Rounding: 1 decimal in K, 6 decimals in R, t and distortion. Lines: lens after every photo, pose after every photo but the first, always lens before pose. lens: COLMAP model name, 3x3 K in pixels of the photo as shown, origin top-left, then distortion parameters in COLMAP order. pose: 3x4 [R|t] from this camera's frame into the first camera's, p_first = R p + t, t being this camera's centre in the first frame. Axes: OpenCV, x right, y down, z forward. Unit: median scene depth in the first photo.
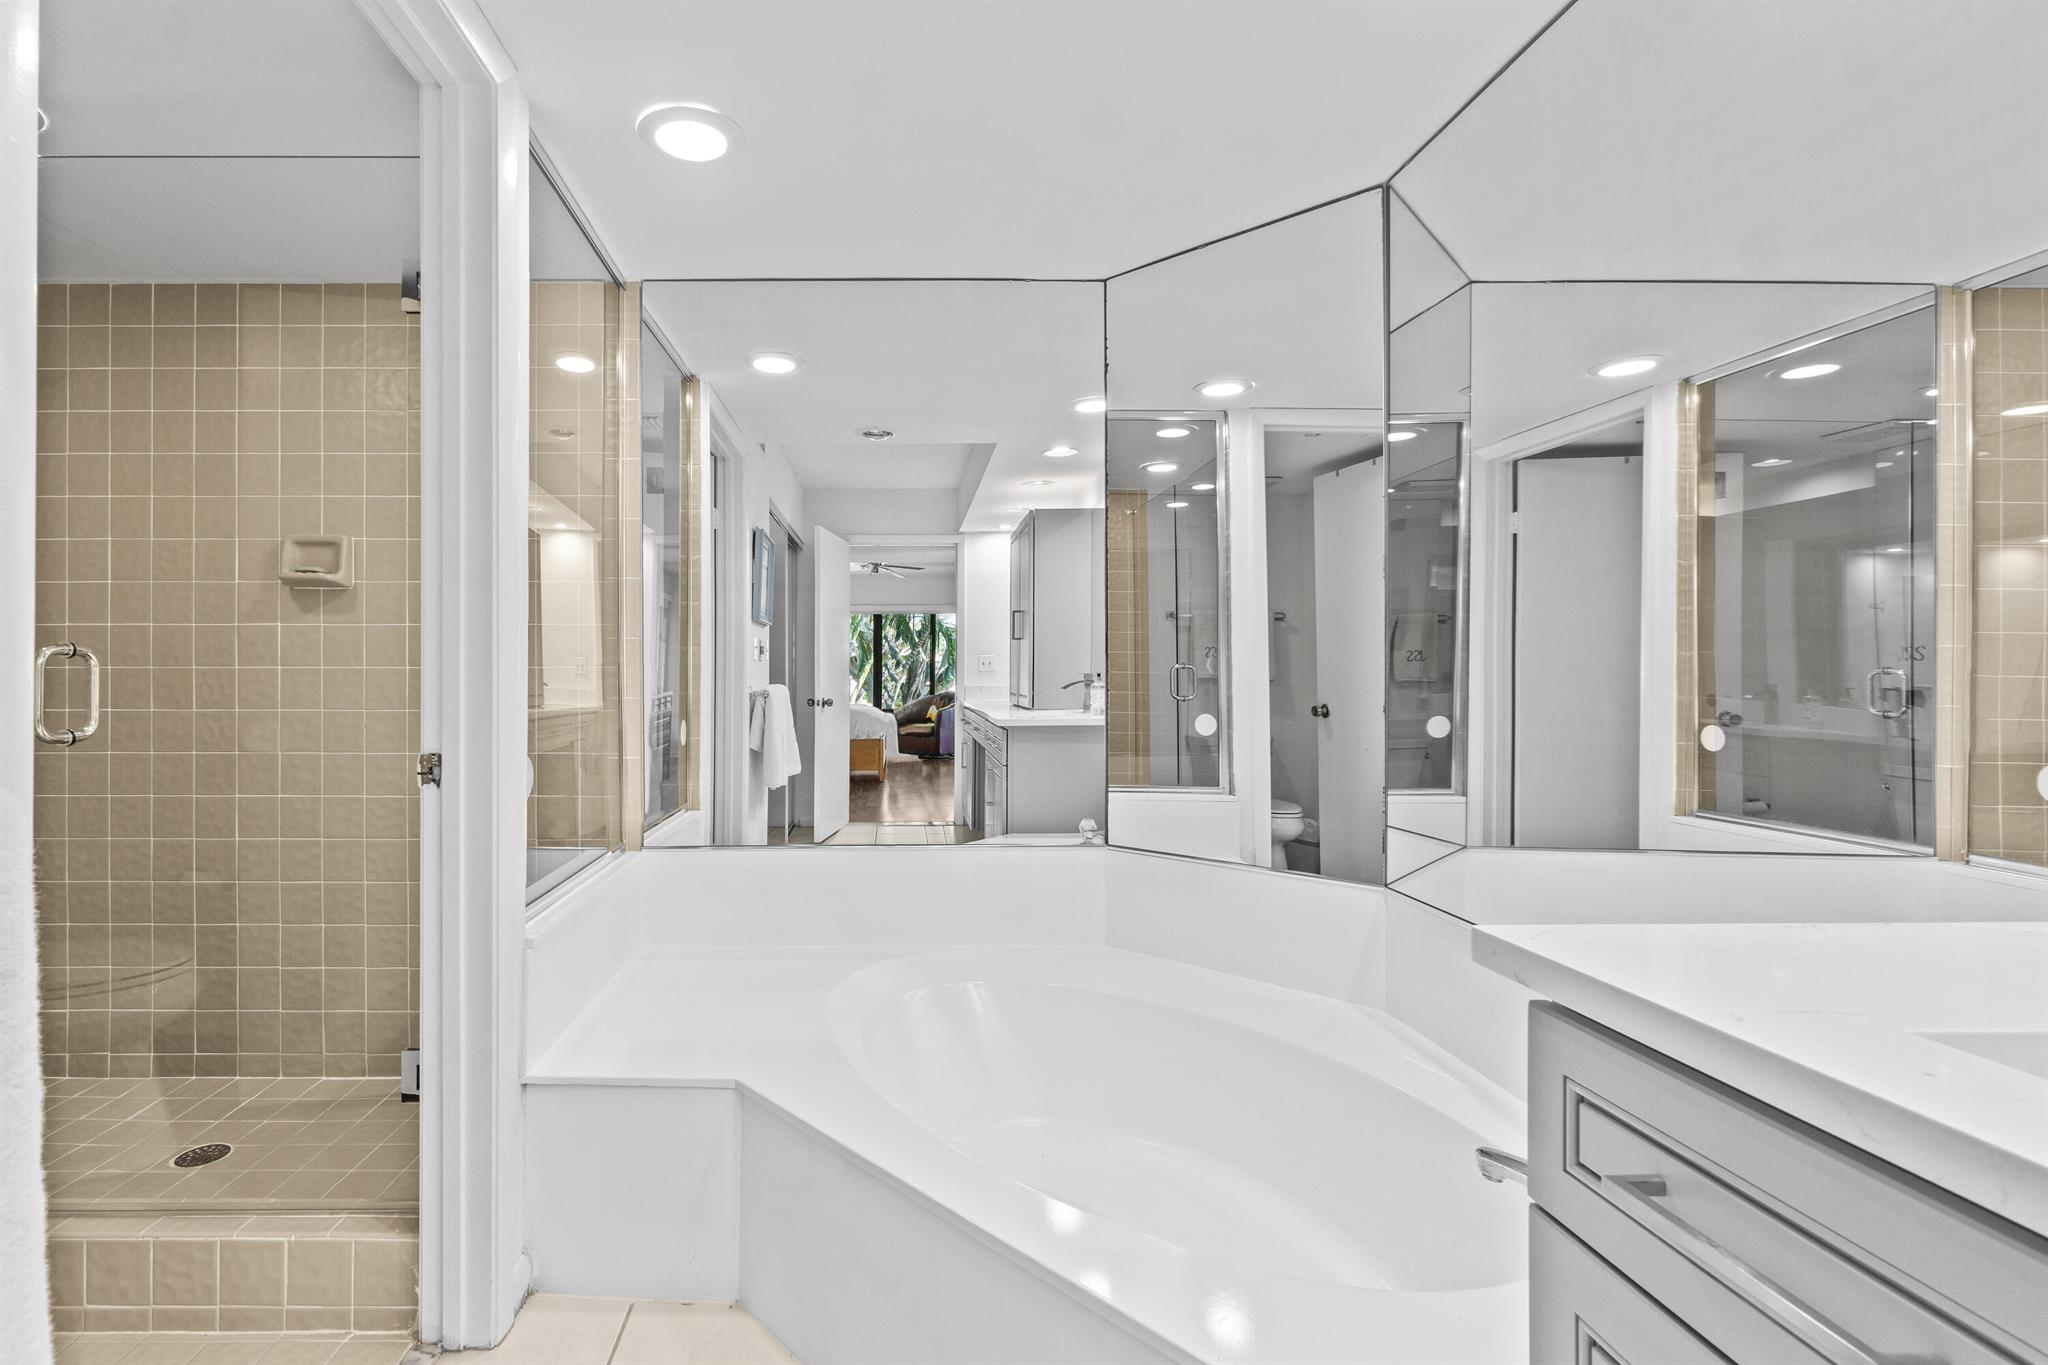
lens RADIAL K [[882.0, 0, 1023.5], [0, 882.0, 674.5], [0, 0, 1]] dist [-0.006865, 0.000080]
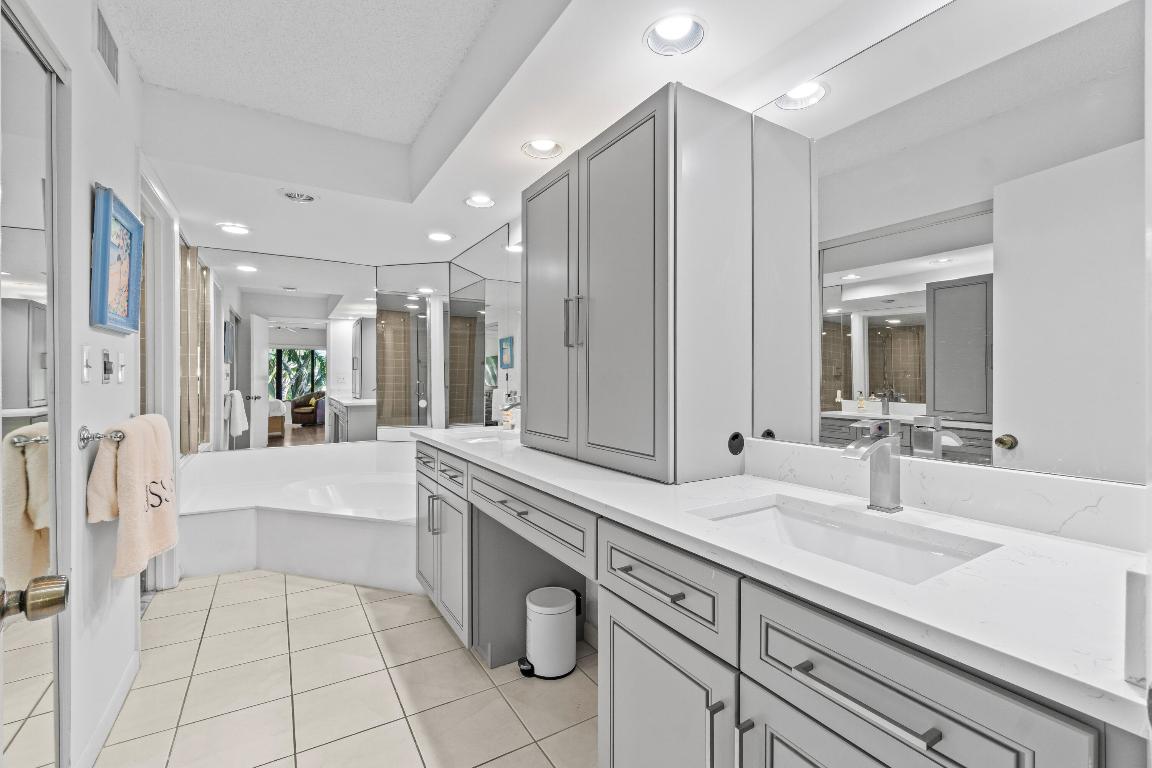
lens RADIAL K [[496.1, 0, 583.1], [0, 496.1, 376.7], [0, 0, 1]] dist [-0.006865, 0.000080]
pose [[0.920562, -0.000846, 0.390594, 0.040905], [0.001264, 0.999999, -0.000813, -0.020290], [-0.390593, 0.001242, 0.920563, -0.500267]]
